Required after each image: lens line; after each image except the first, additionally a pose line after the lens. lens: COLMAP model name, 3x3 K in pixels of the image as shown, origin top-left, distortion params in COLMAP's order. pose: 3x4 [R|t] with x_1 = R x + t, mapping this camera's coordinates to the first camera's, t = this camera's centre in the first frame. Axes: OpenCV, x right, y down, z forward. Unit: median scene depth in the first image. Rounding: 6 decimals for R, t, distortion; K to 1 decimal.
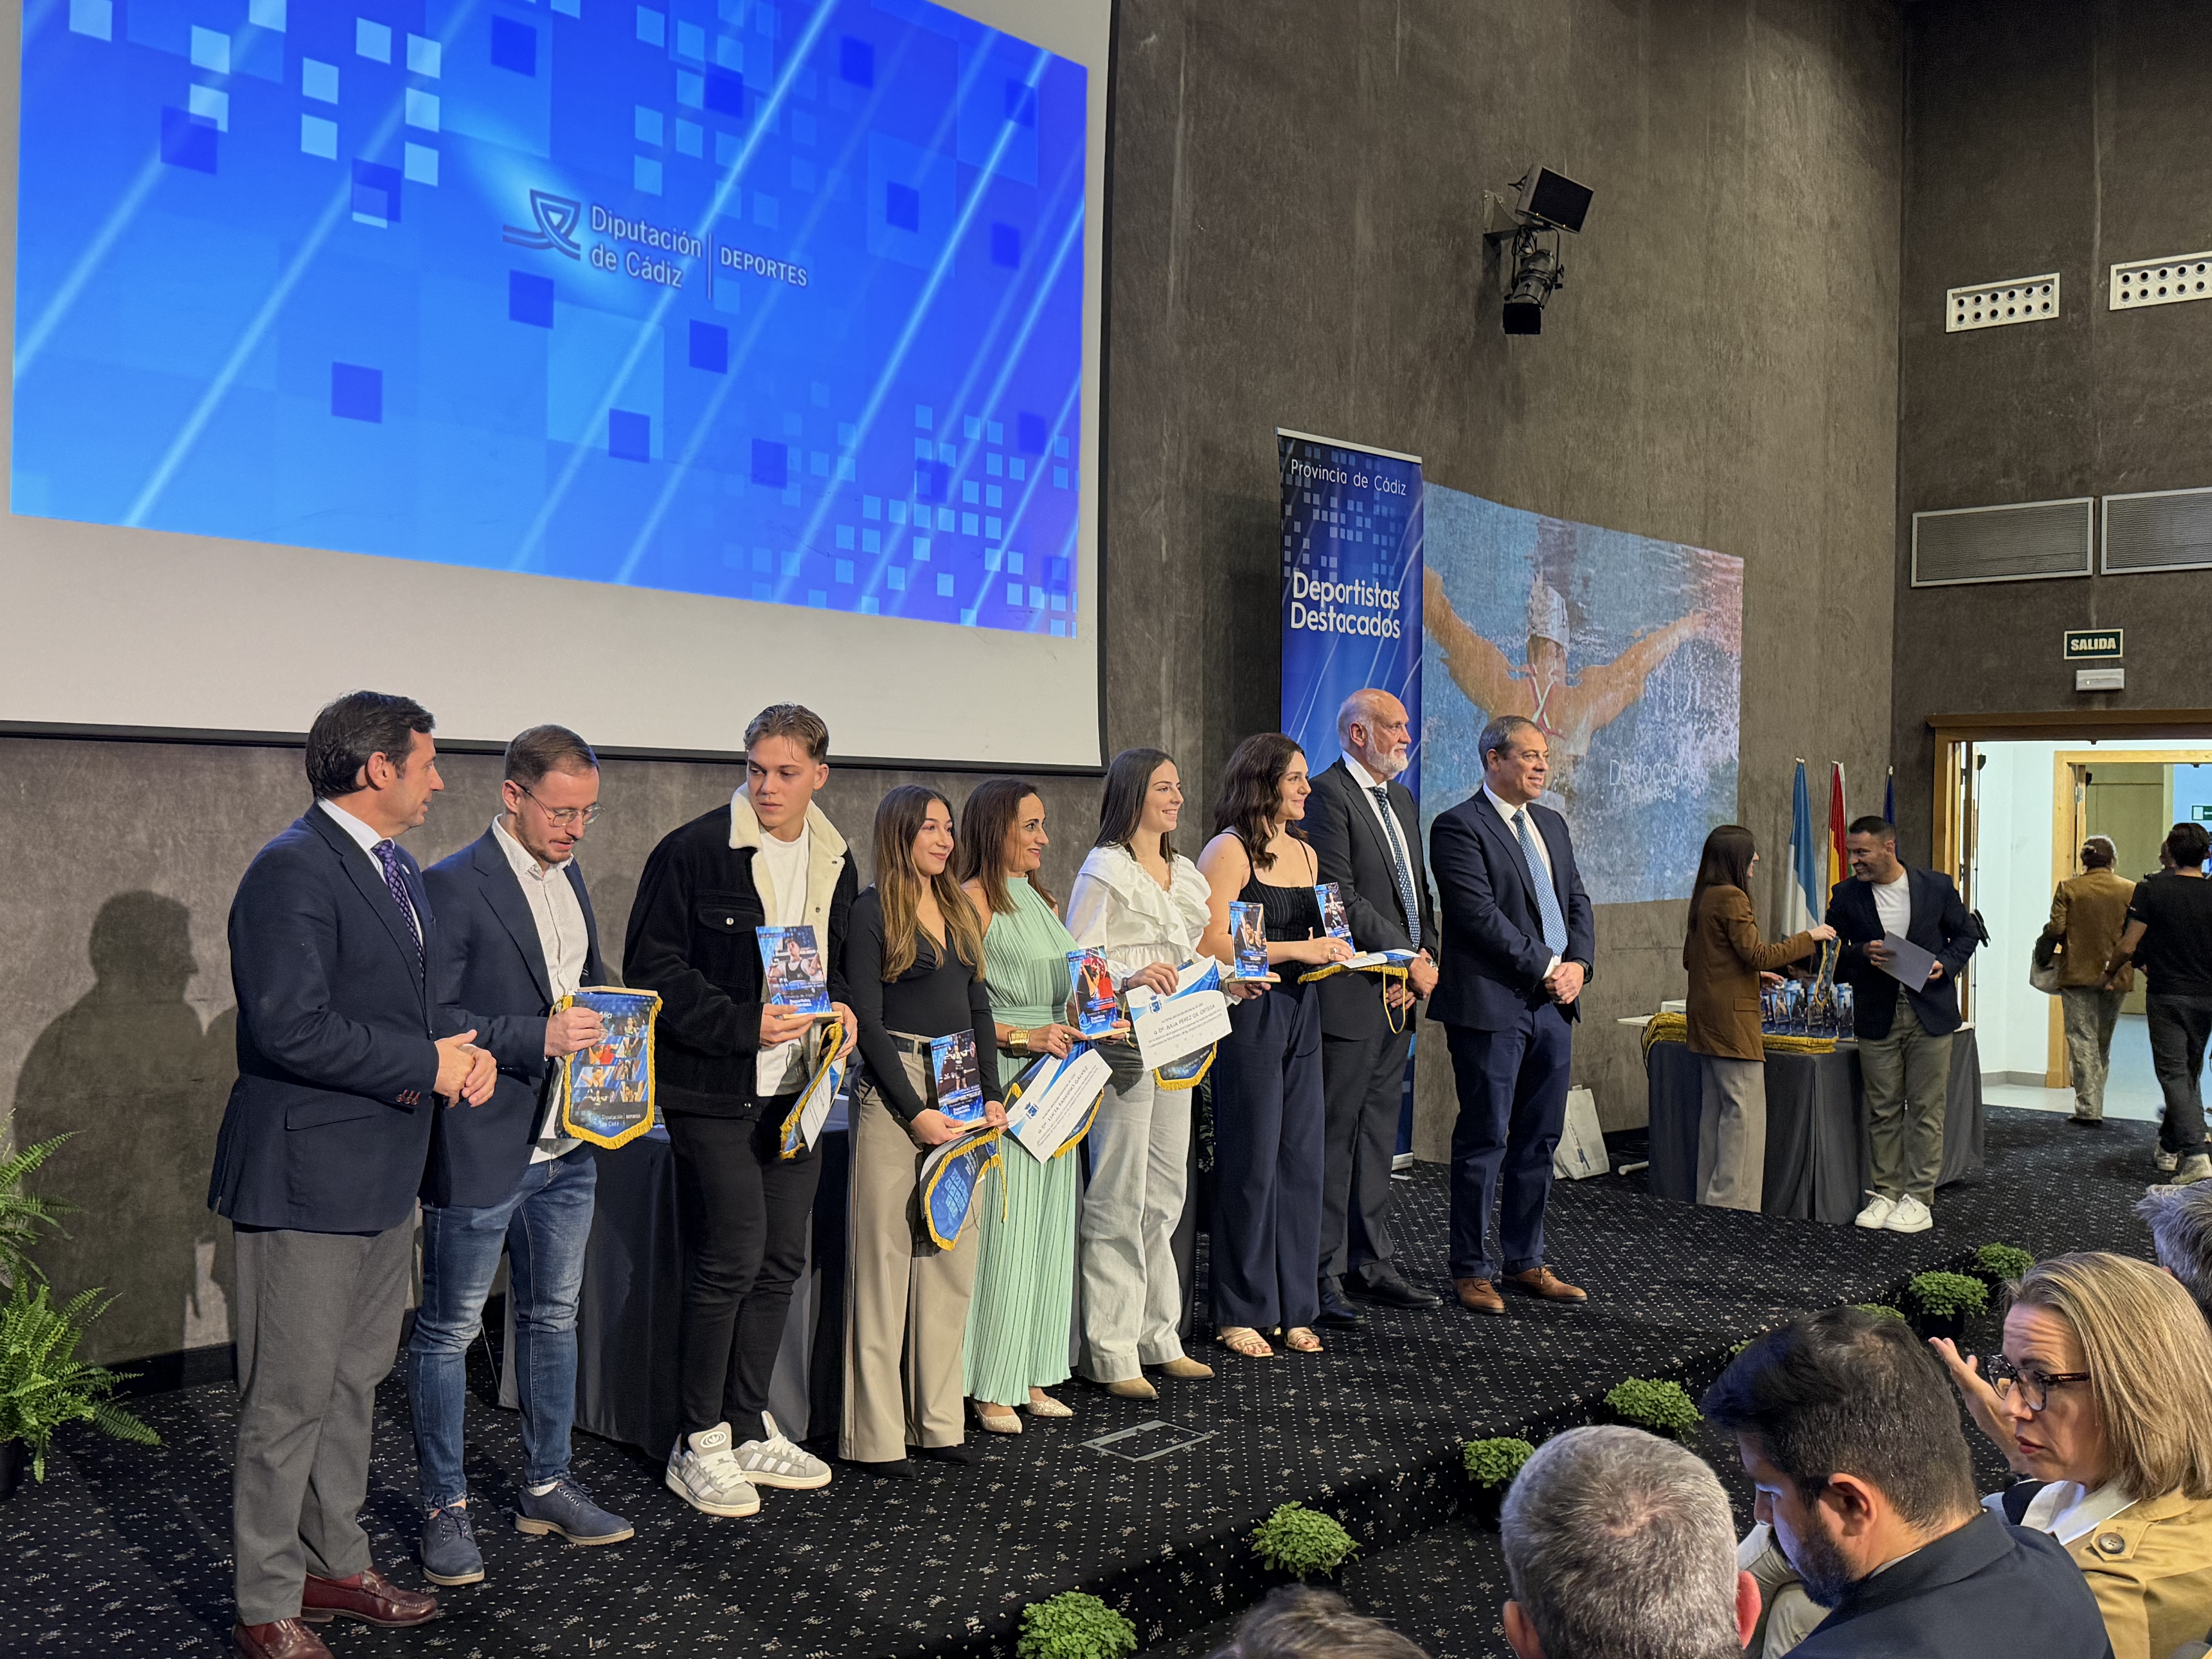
lens RADIAL K [[2244.6, 0, 1004.7], [0, 2244.6, 792.4], [0, 0, 1]] dist [0.105506, 0.000000]
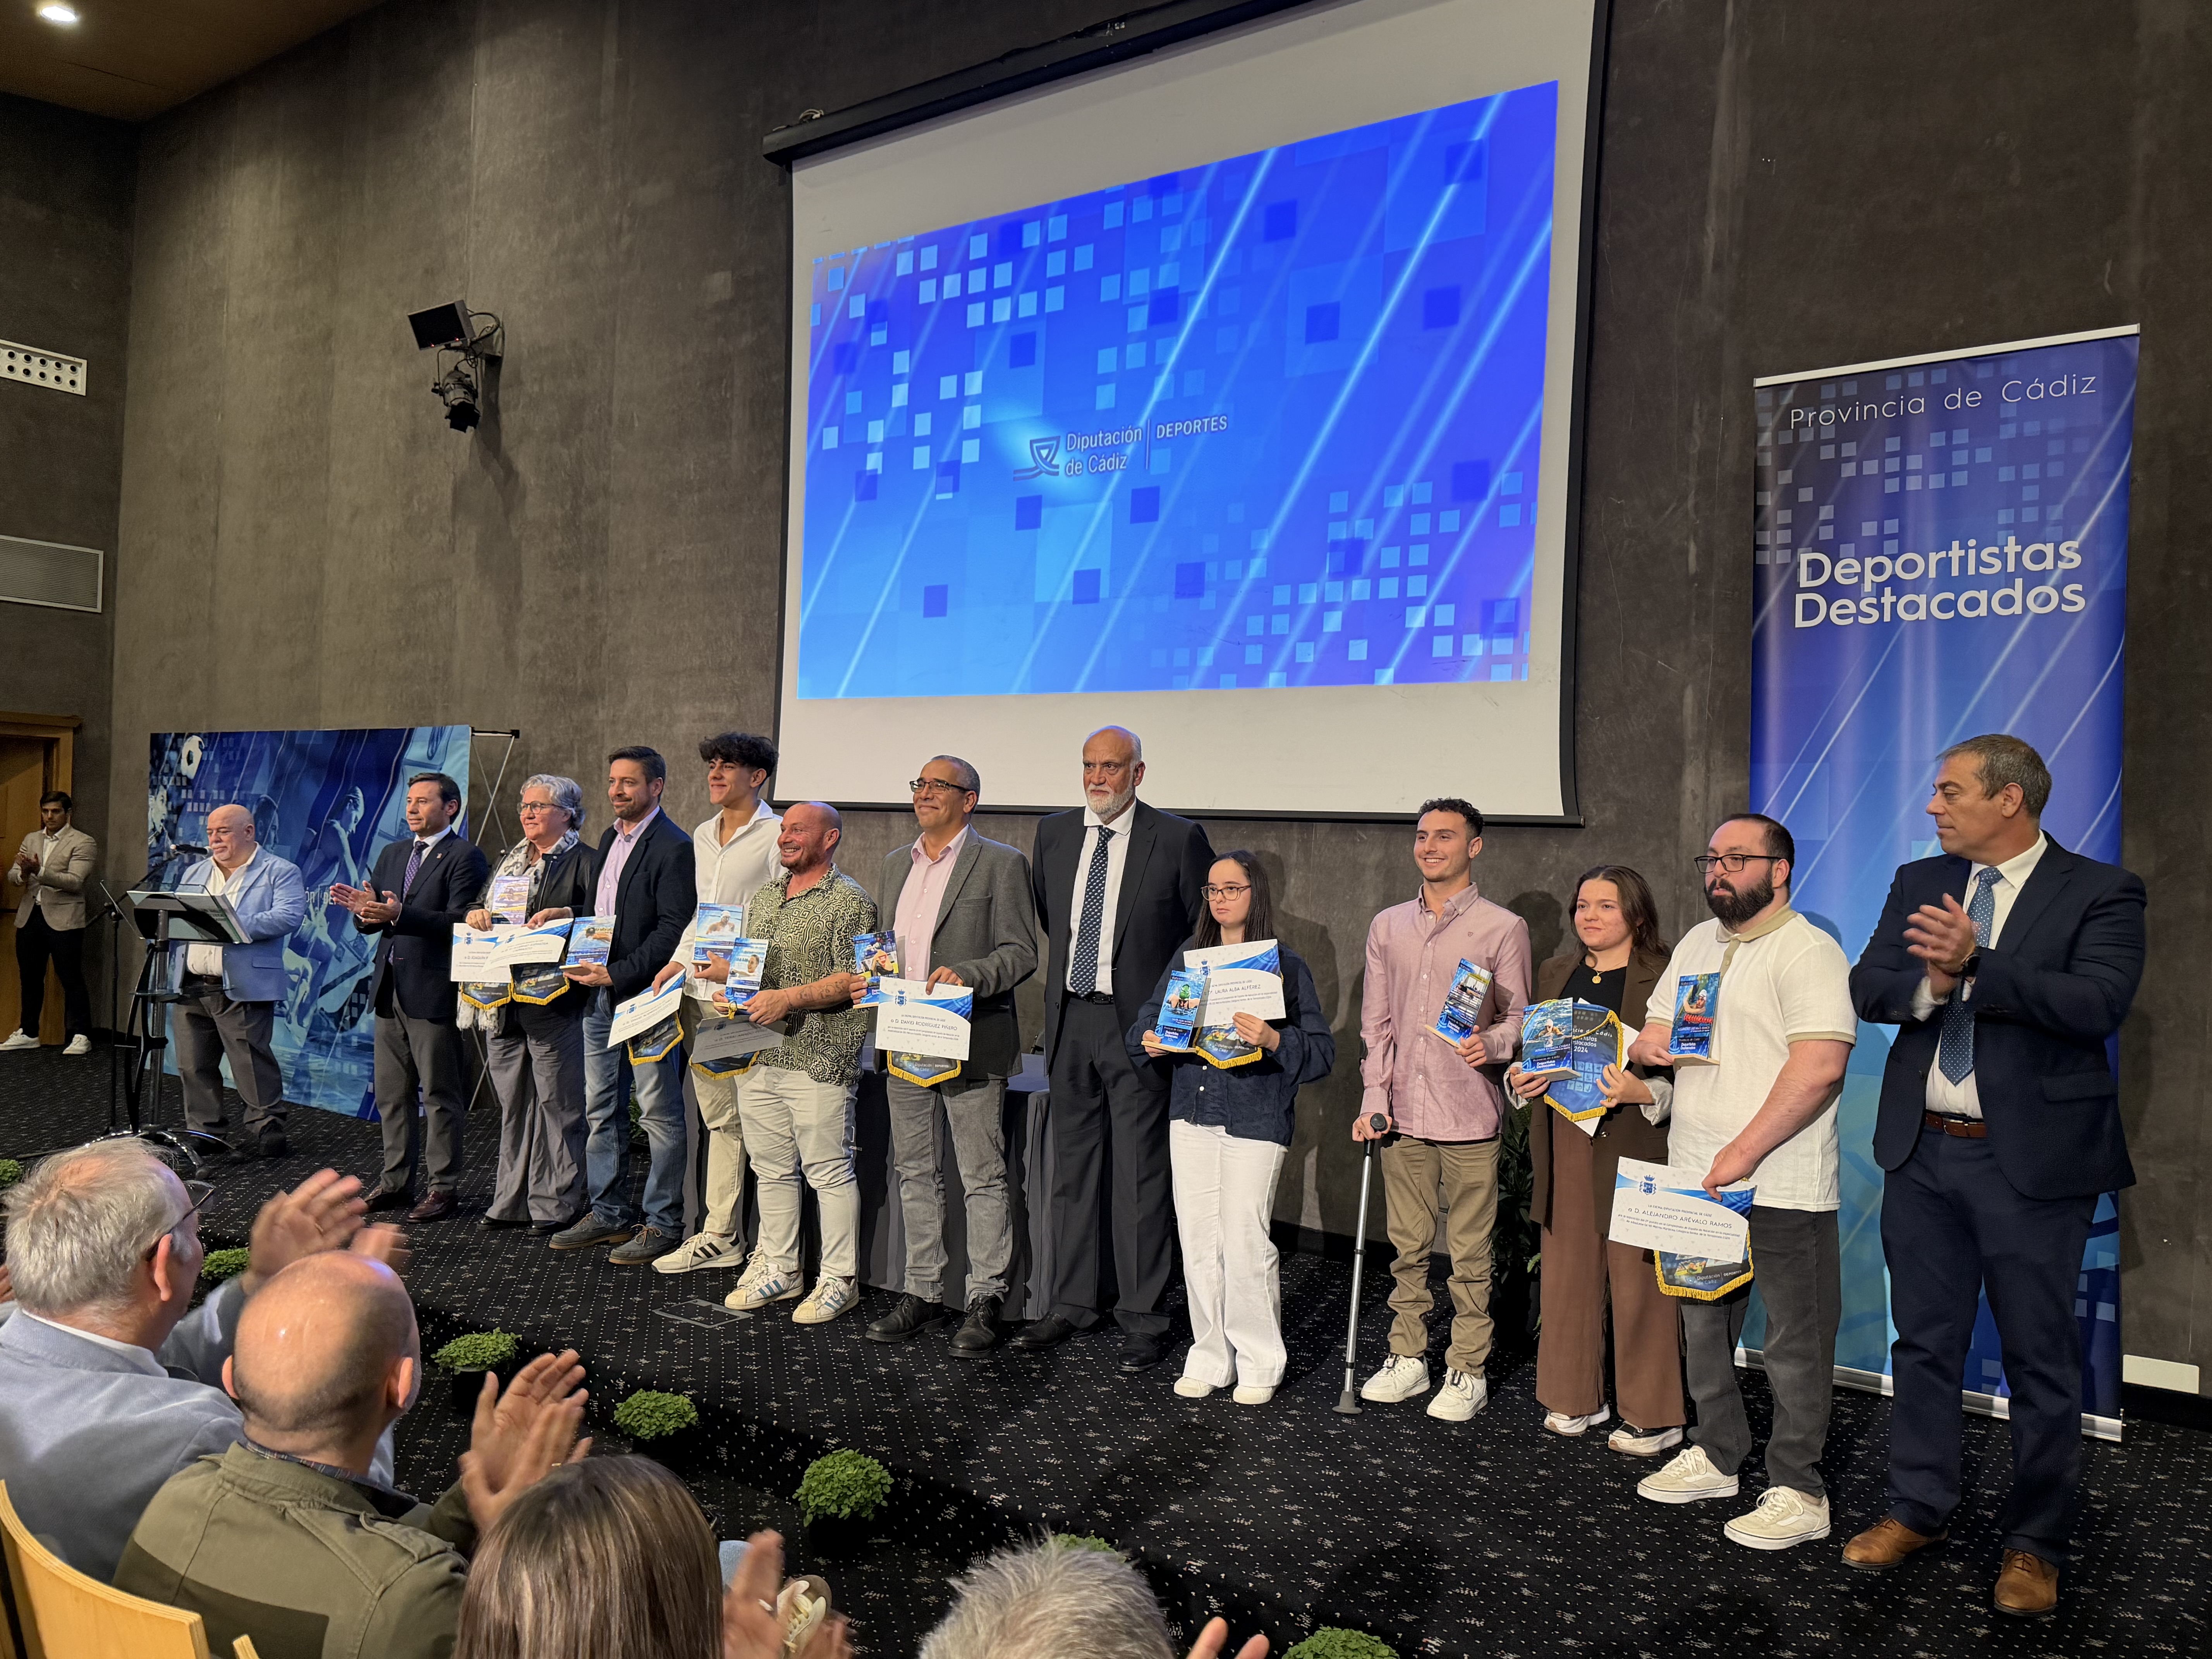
lens RADIAL K [[1670.1, 0, 1109.8], [0, 1670.1, 832.5], [0, 0, 1]] dist [0.086807, -0.053768]
pose [[0.119755, -0.017123, -0.992656, 0.753980], [-0.012531, 0.999746, -0.018757, 0.012725], [0.992724, 0.014685, 0.119510, 0.776083]]
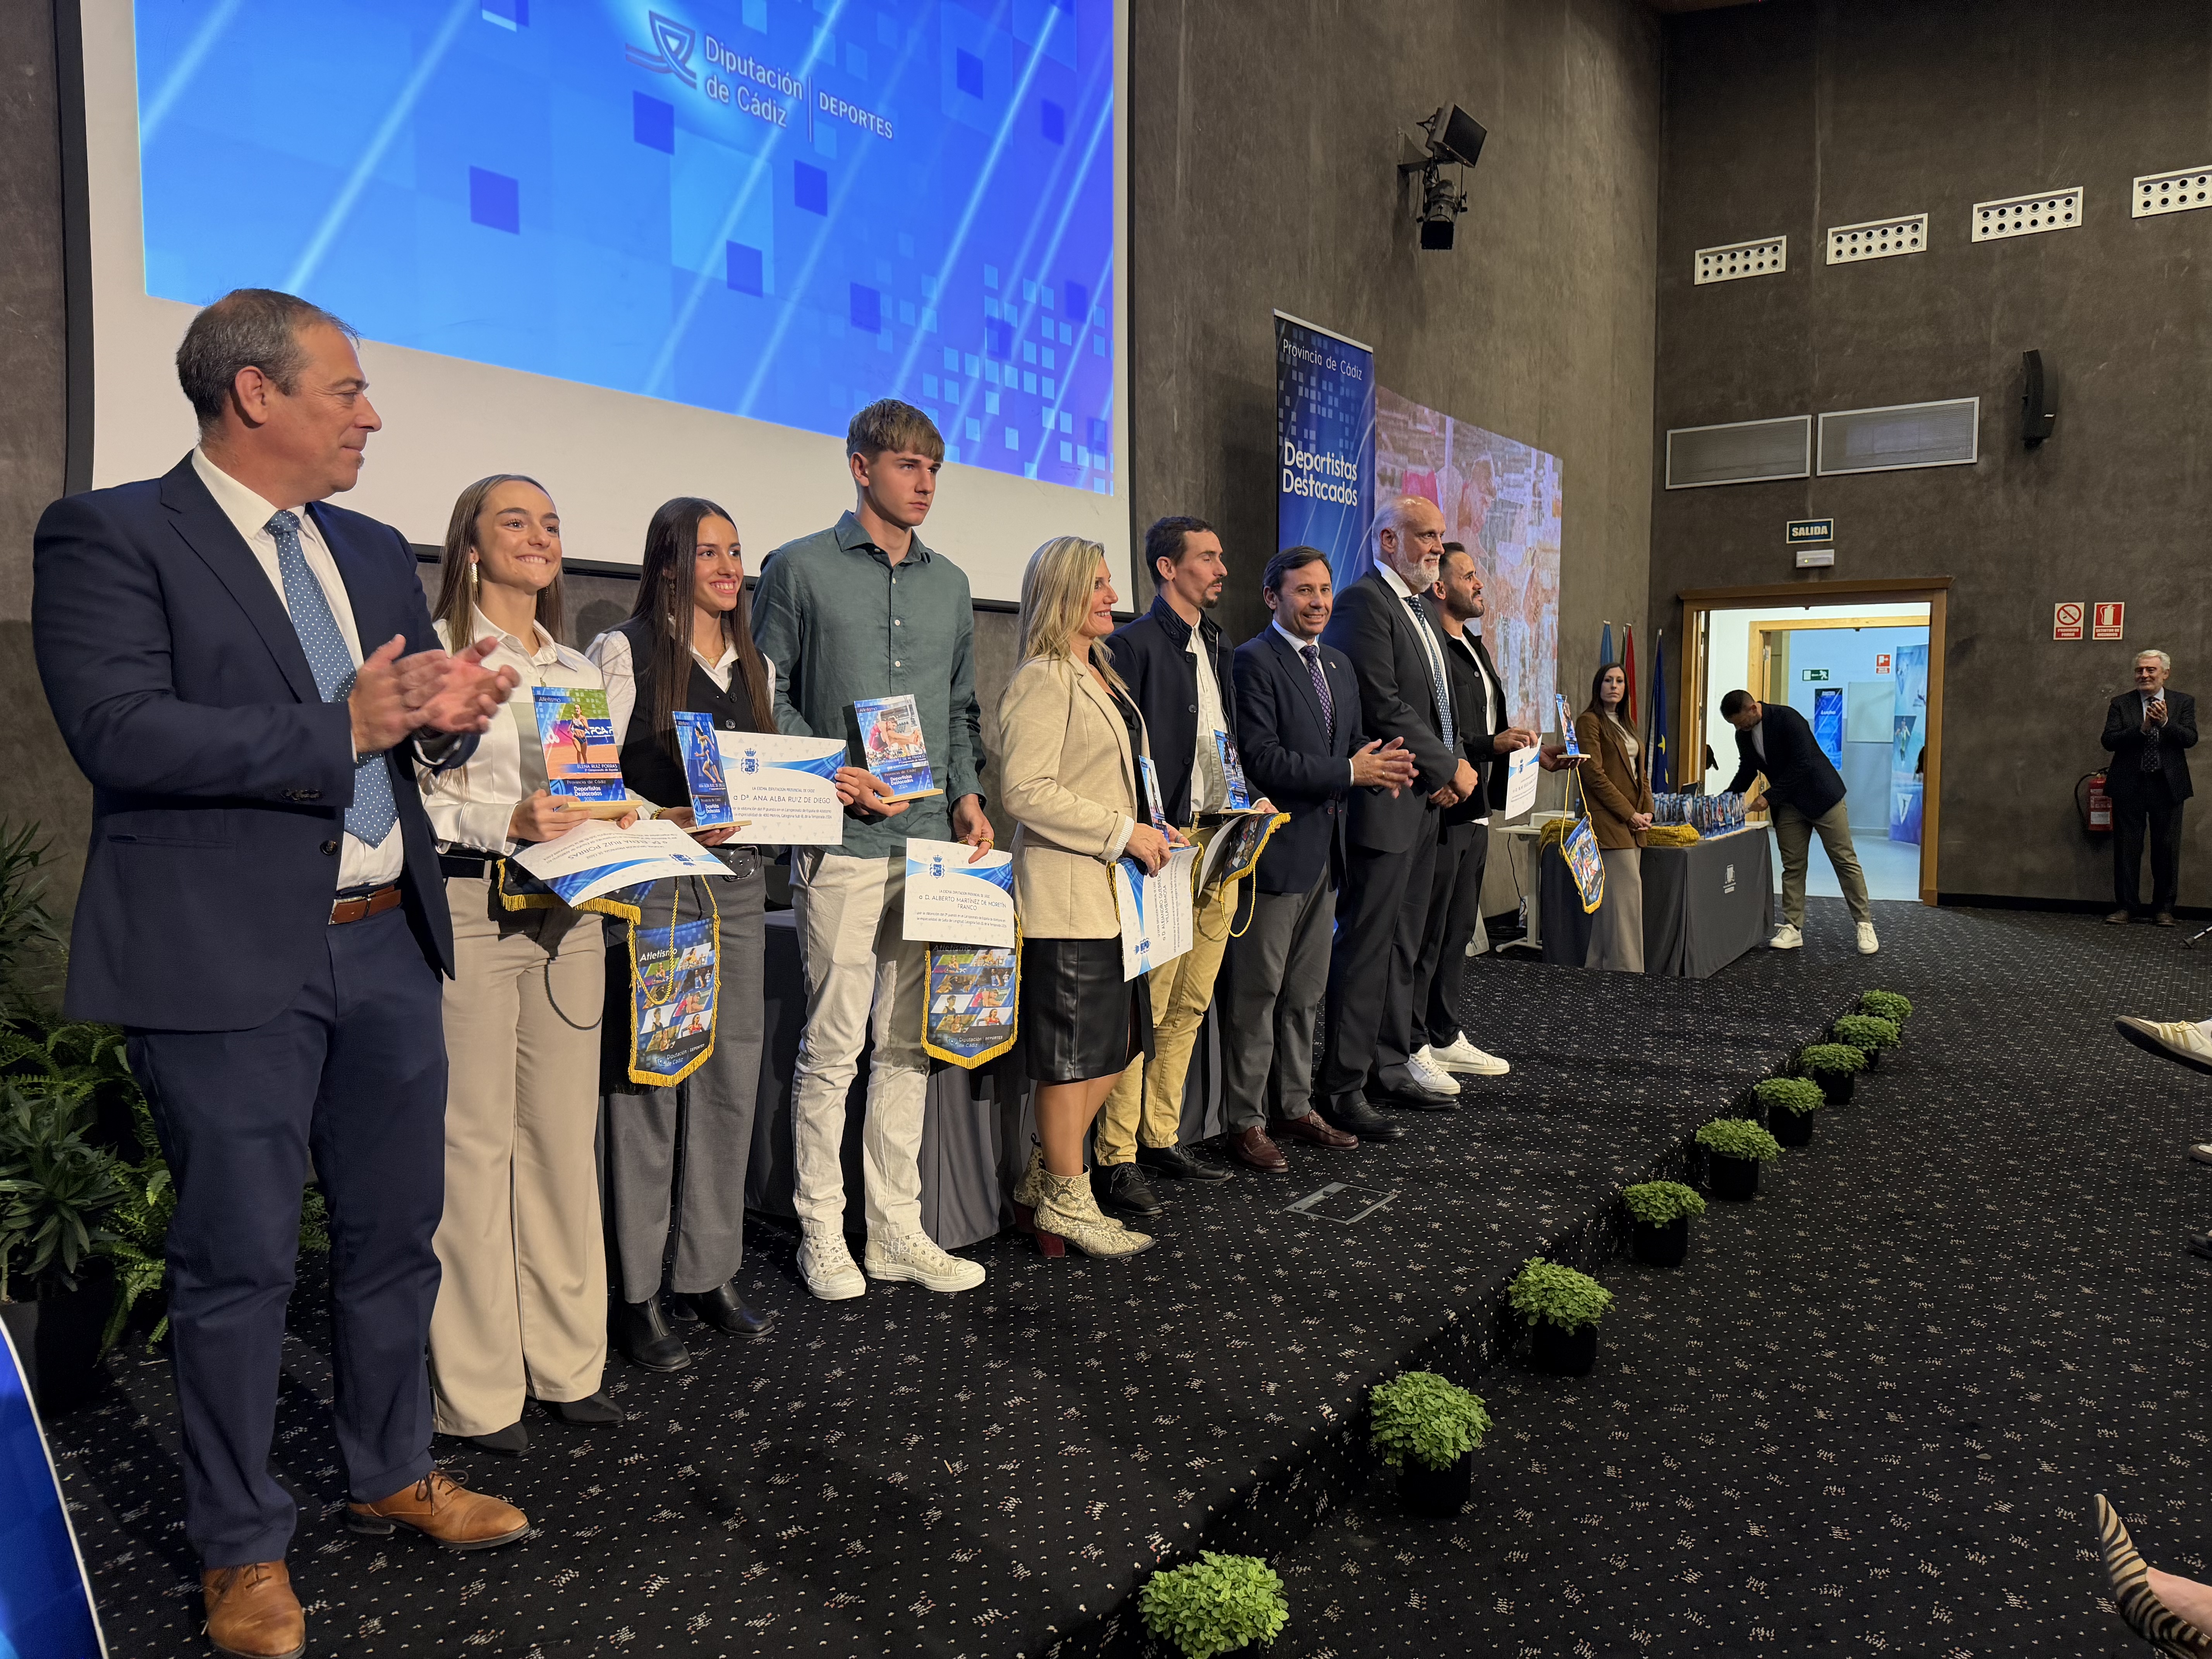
lens RADIAL K [[1633.4, 0, 1021.0], [0, 1633.4, 854.4], [0, 0, 1]] dist [0.037627, -0.038227]
pose [[0.993254, -0.029446, 0.112158, -0.115798], [0.019137, 0.995584, 0.091901, 0.035788], [-0.114368, -0.089135, 0.989432, 0.191997]]
